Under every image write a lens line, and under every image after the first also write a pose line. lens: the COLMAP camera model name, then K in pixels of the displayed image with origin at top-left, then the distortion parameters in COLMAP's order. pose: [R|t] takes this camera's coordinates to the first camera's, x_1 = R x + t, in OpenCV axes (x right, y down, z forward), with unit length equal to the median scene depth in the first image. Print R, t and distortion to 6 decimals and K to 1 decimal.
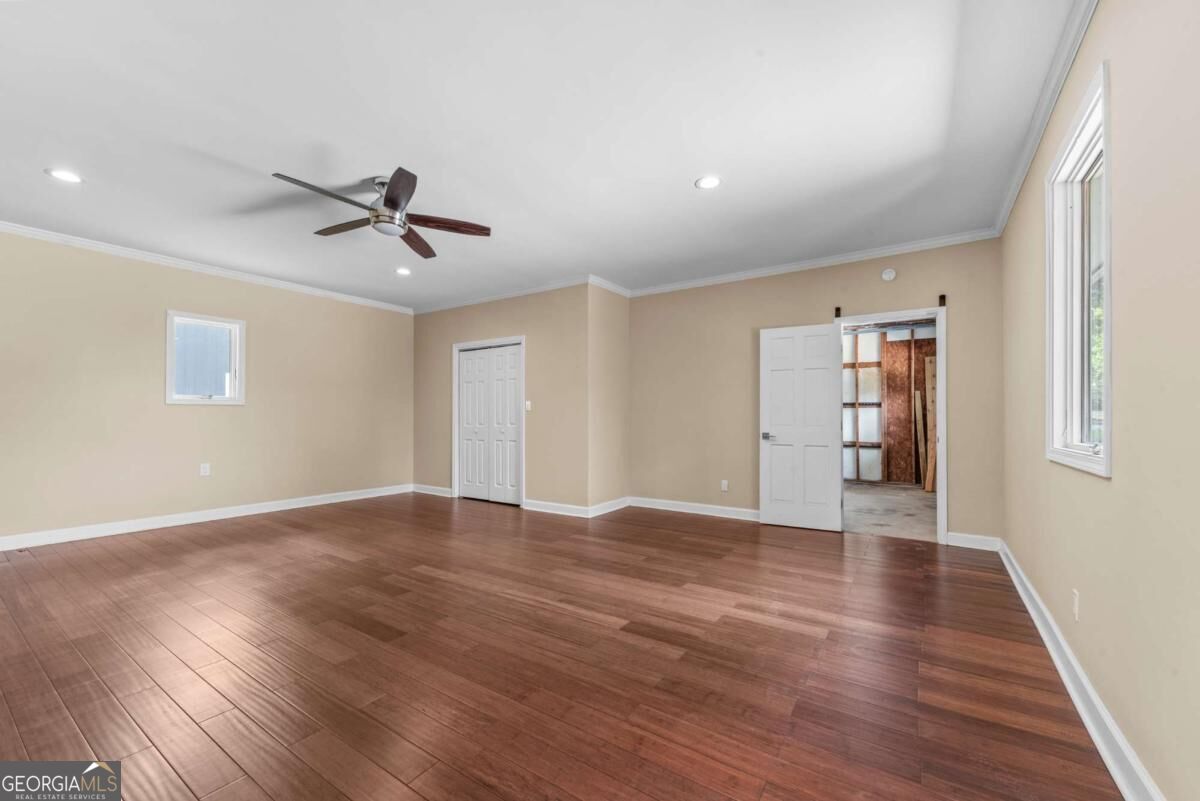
lens RADIAL K [[478.7, 0, 600.0], [0, 478.7, 400.5], [0, 0, 1]] dist [-0.000382, 0.000011]
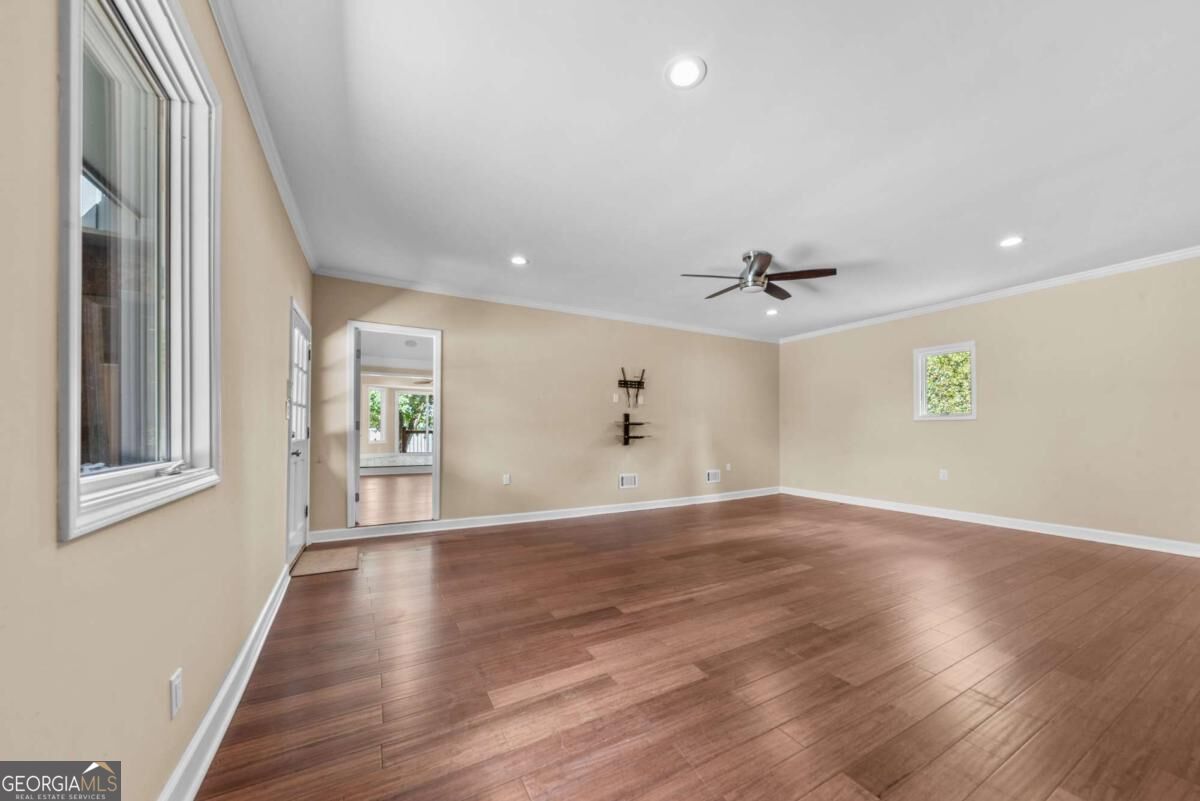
lens RADIAL K [[425.7, 0, 609.3], [0, 425.7, 412.0], [0, 0, 1]] dist [0.000055, 0.000010]
pose [[-0.442543, -0.035715, -0.896036, 0.890275], [0.025332, 0.998310, -0.052303, 0.040648], [0.896390, -0.045845, -0.440890, 1.292724]]
